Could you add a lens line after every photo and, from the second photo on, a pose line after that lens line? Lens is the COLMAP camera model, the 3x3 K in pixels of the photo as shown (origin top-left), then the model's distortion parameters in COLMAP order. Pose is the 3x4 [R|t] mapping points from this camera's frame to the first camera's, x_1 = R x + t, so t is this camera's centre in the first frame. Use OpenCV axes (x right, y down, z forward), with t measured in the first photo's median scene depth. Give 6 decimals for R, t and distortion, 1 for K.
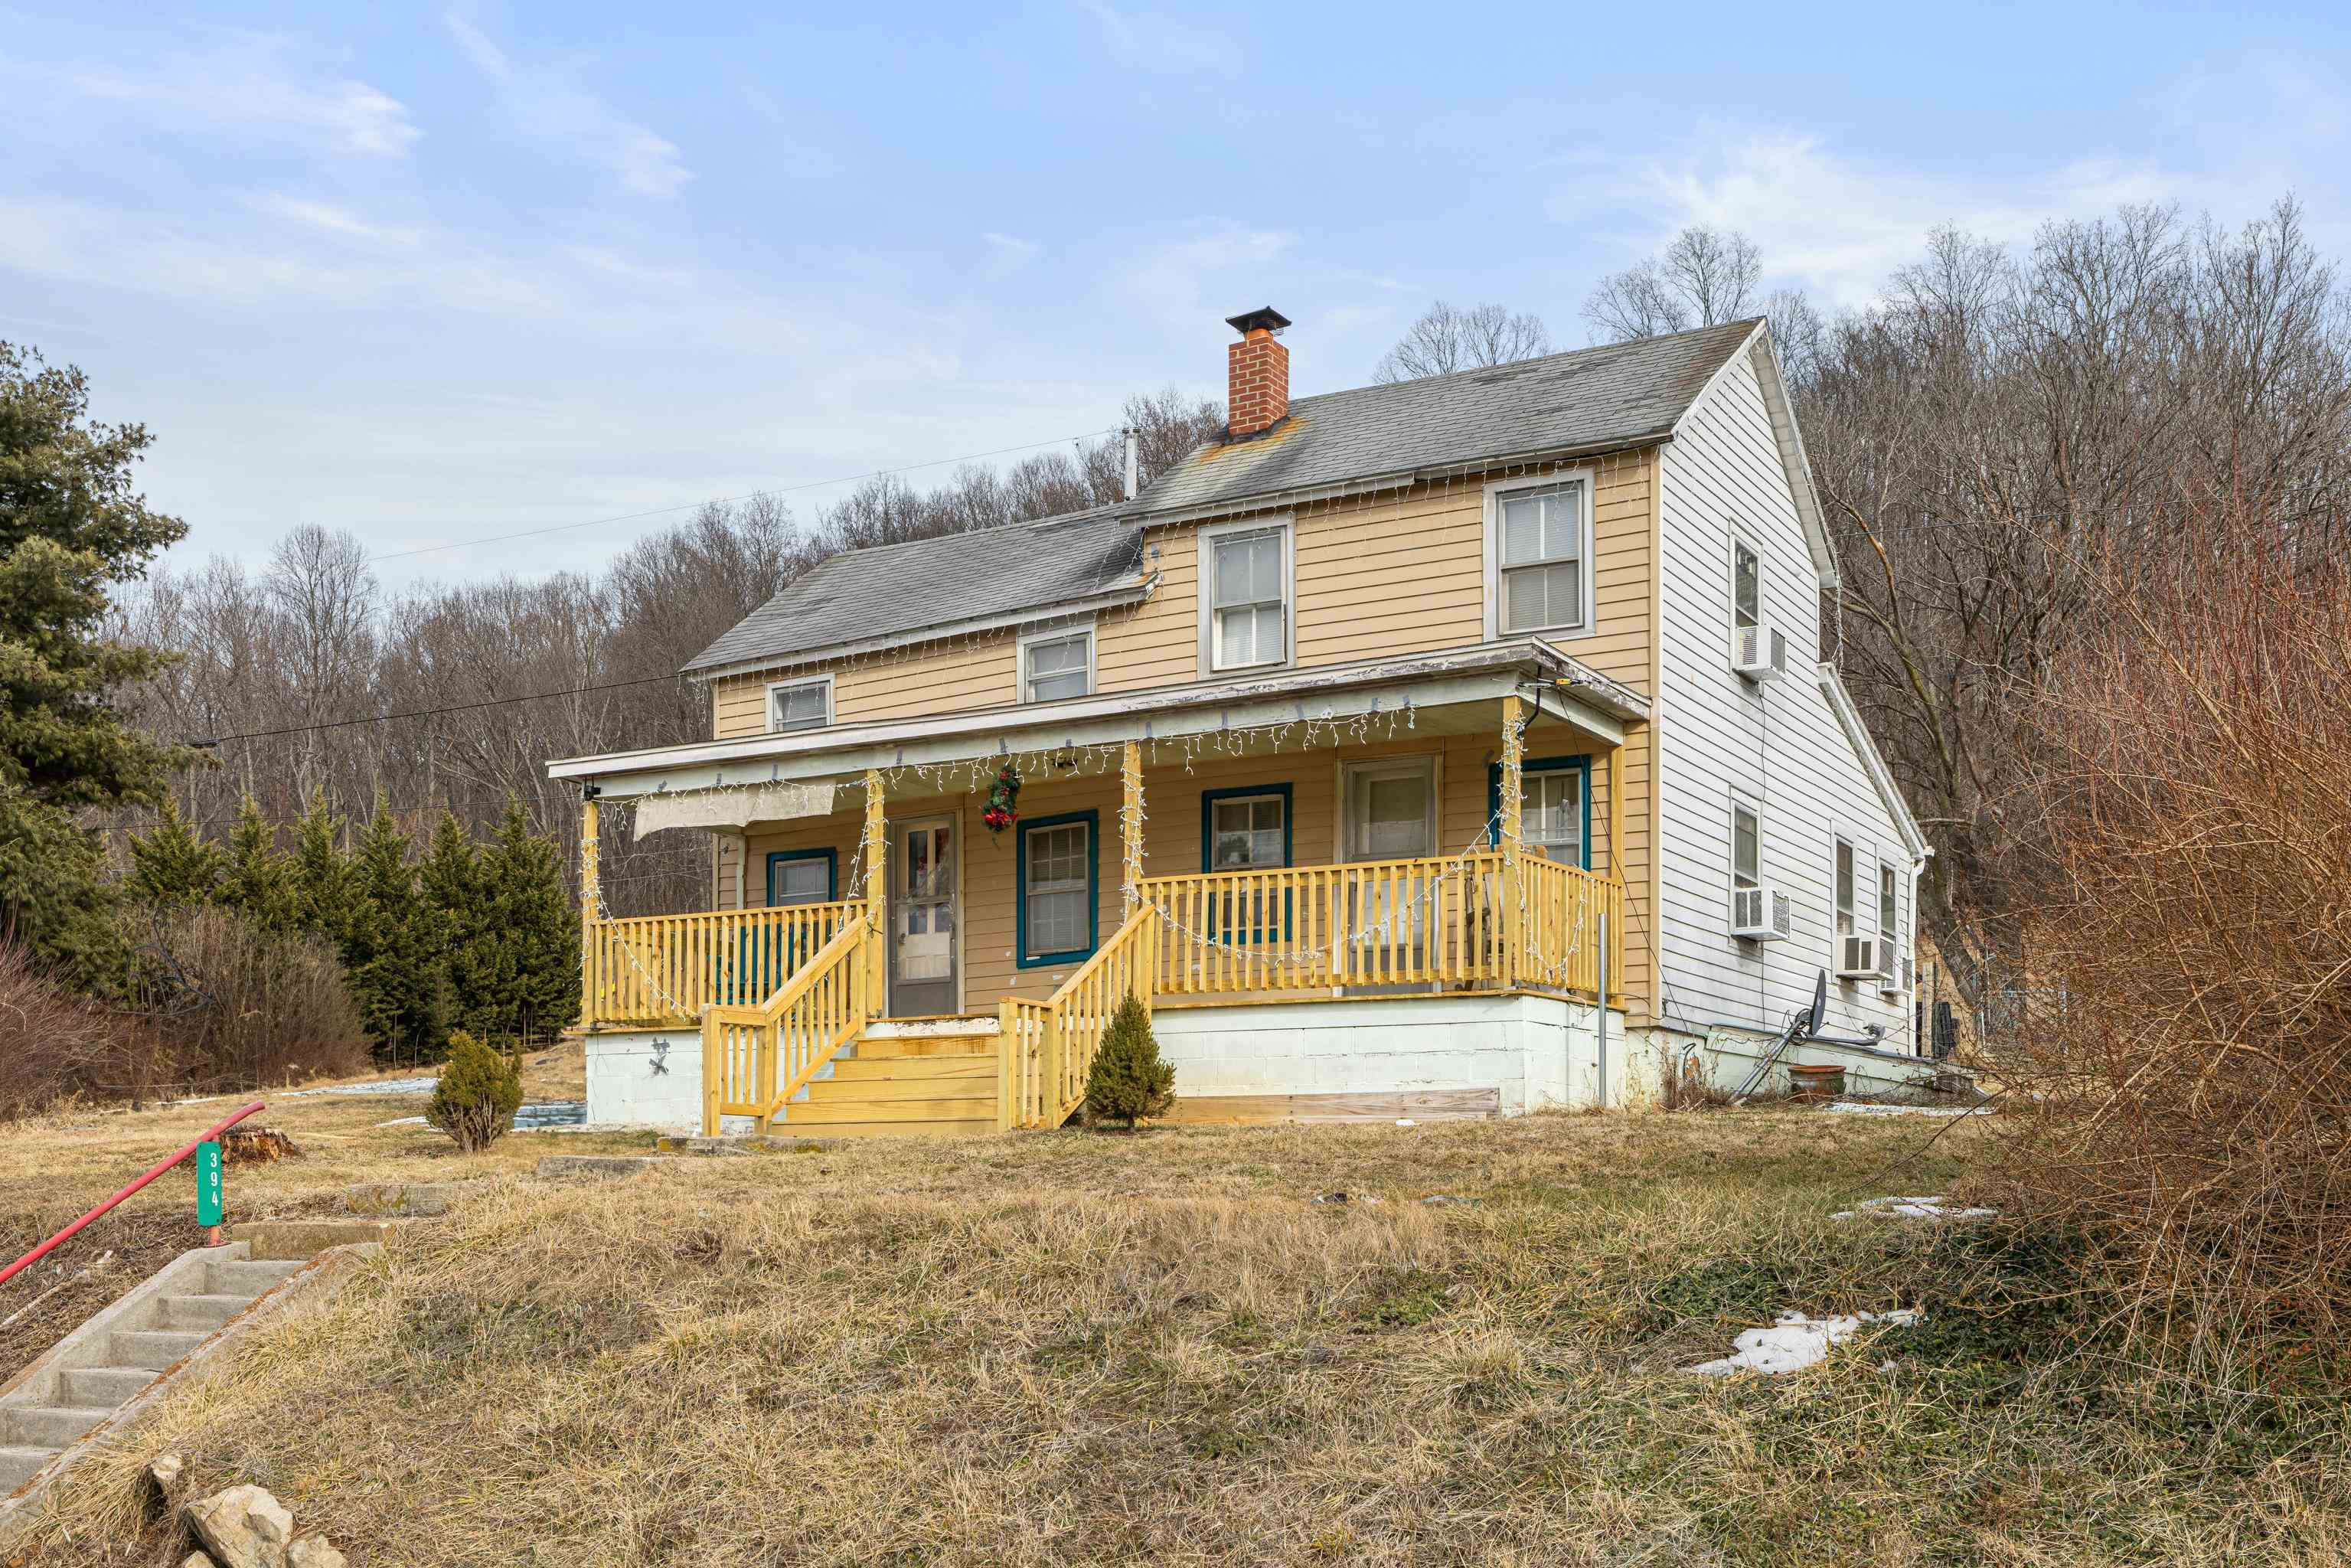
lens RADIAL K [[2372.3, 0, 1122.9], [0, 2372.3, 1226.3], [0, 0, 1]] dist [0.005112, -0.023937]
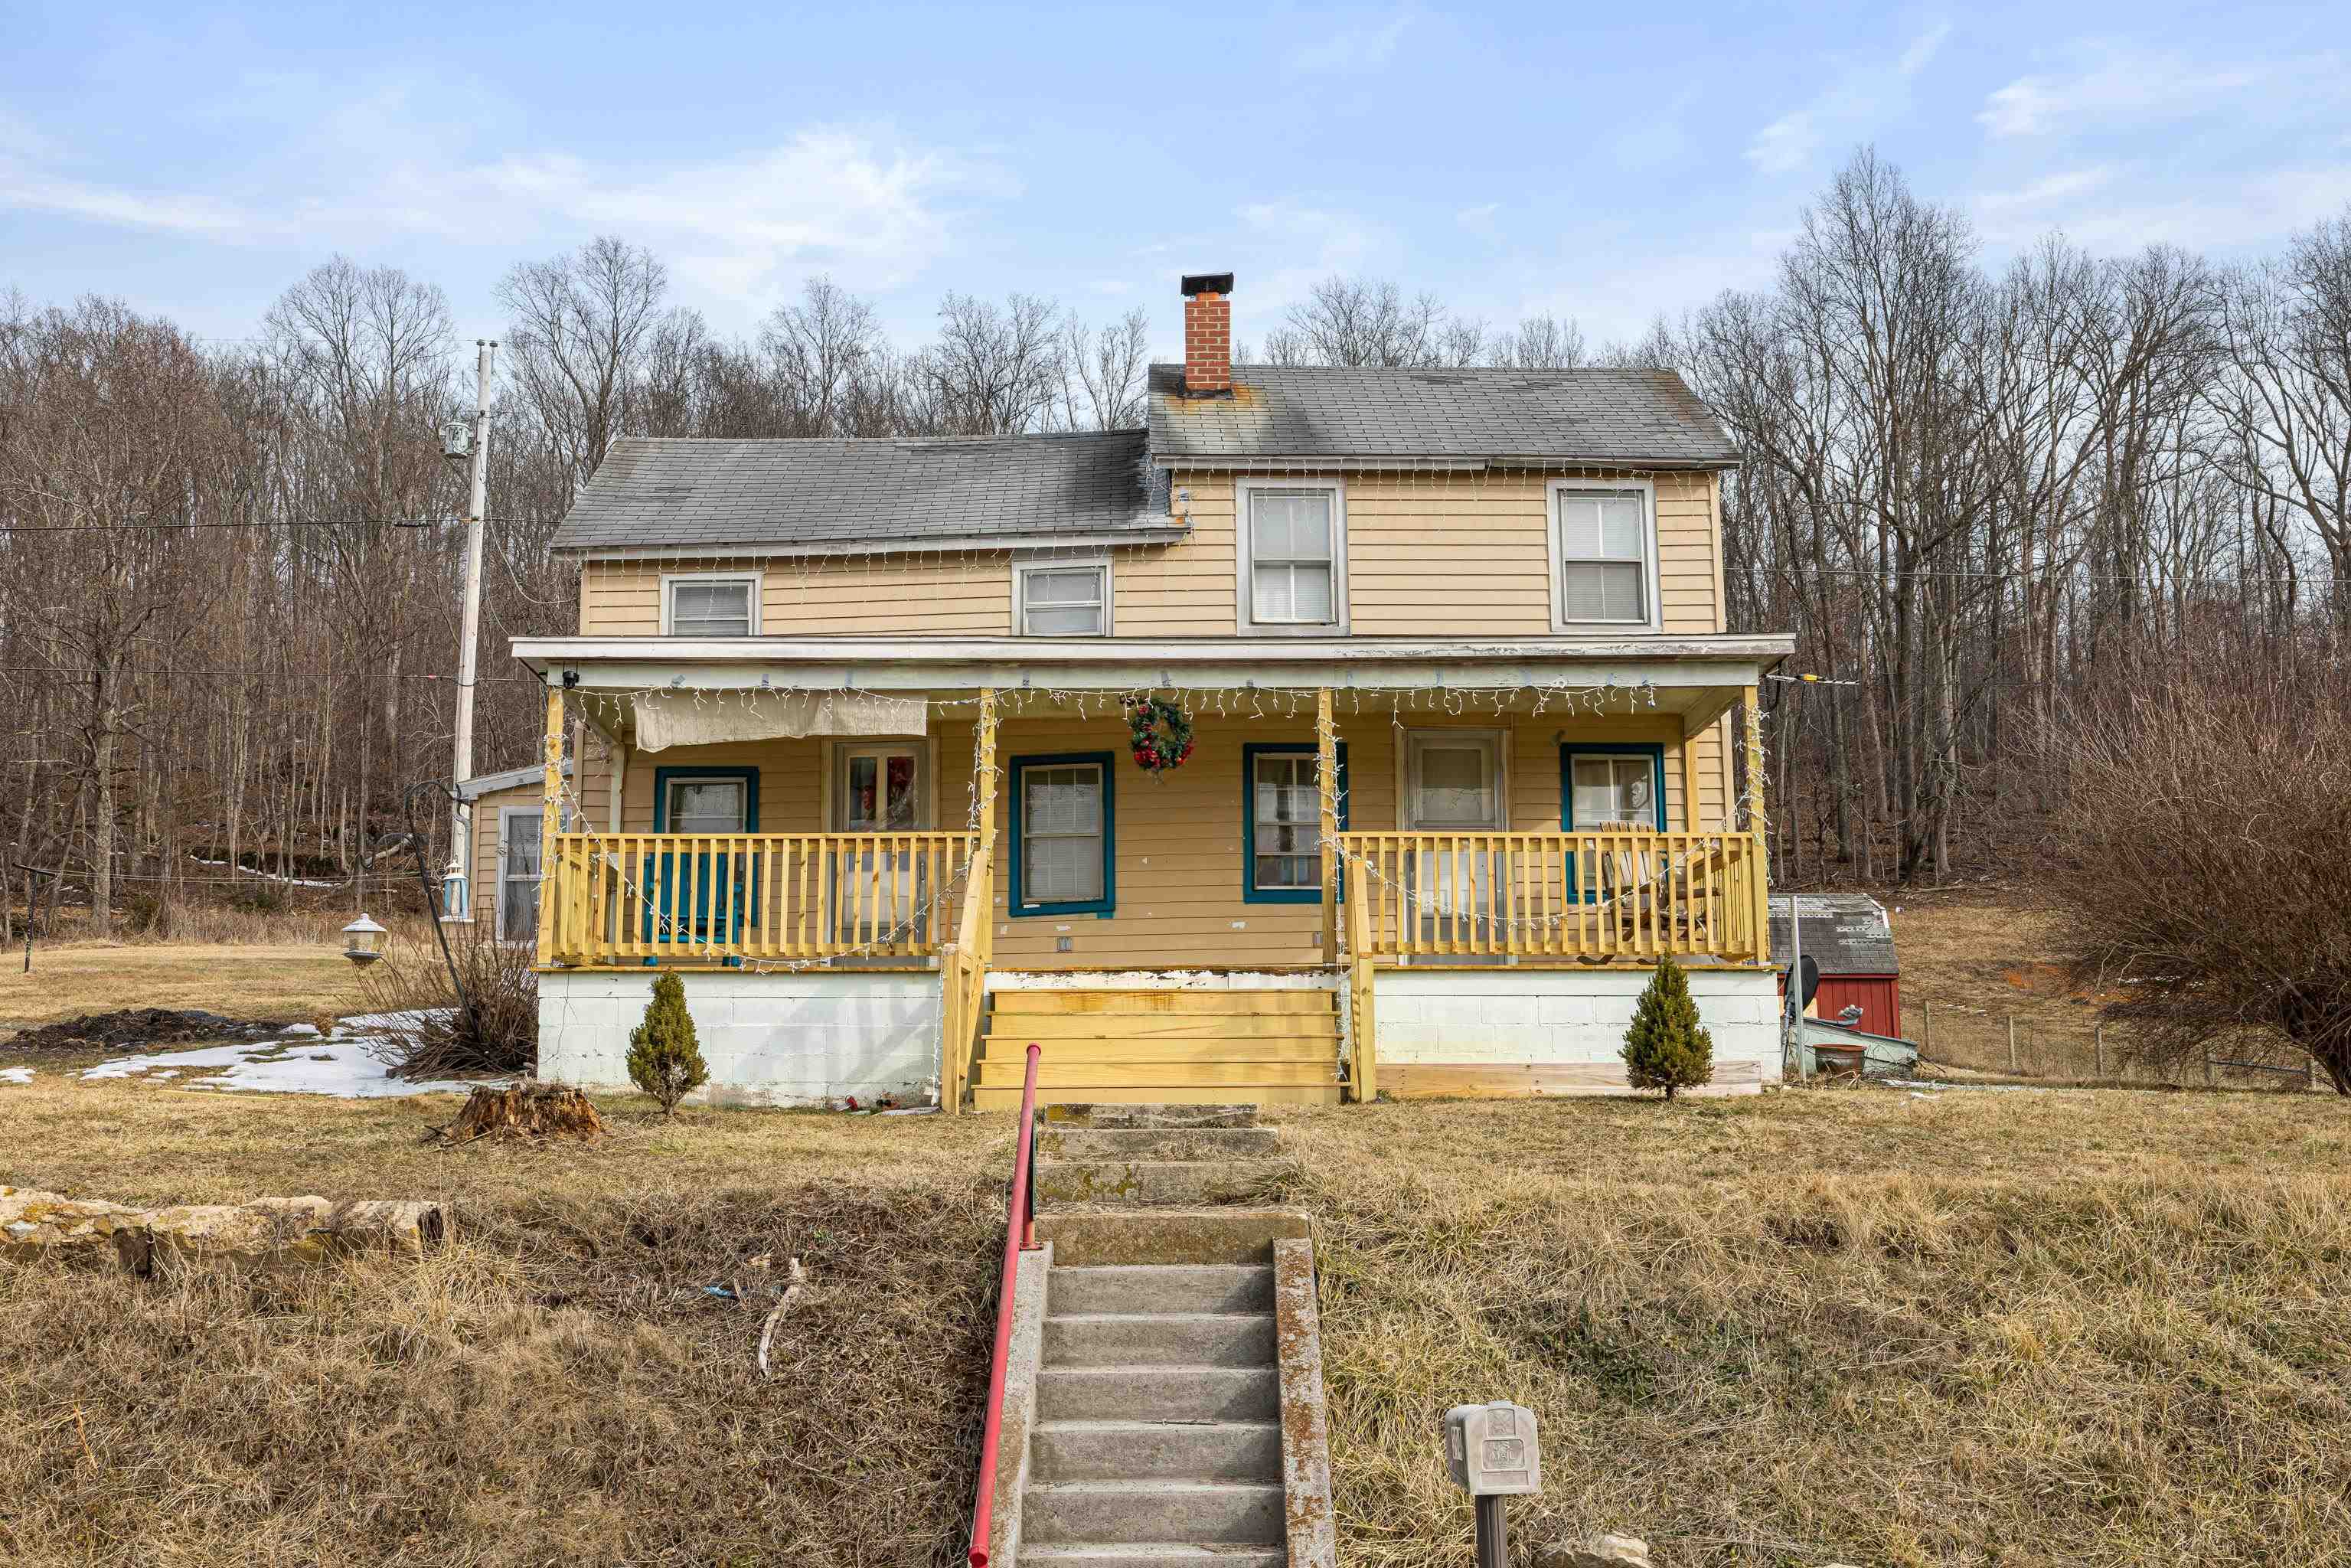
lens RADIAL K [[2337.5, 0, 1180.0], [0, 2337.5, 841.6], [0, 0, 1]] dist [0.001041, 0.002098]
pose [[0.855973, 0.065142, 0.512901, -0.482571], [0.012022, 0.989255, -0.145707, -0.006687], [-0.516881, 0.130887, 0.845992, 0.223416]]
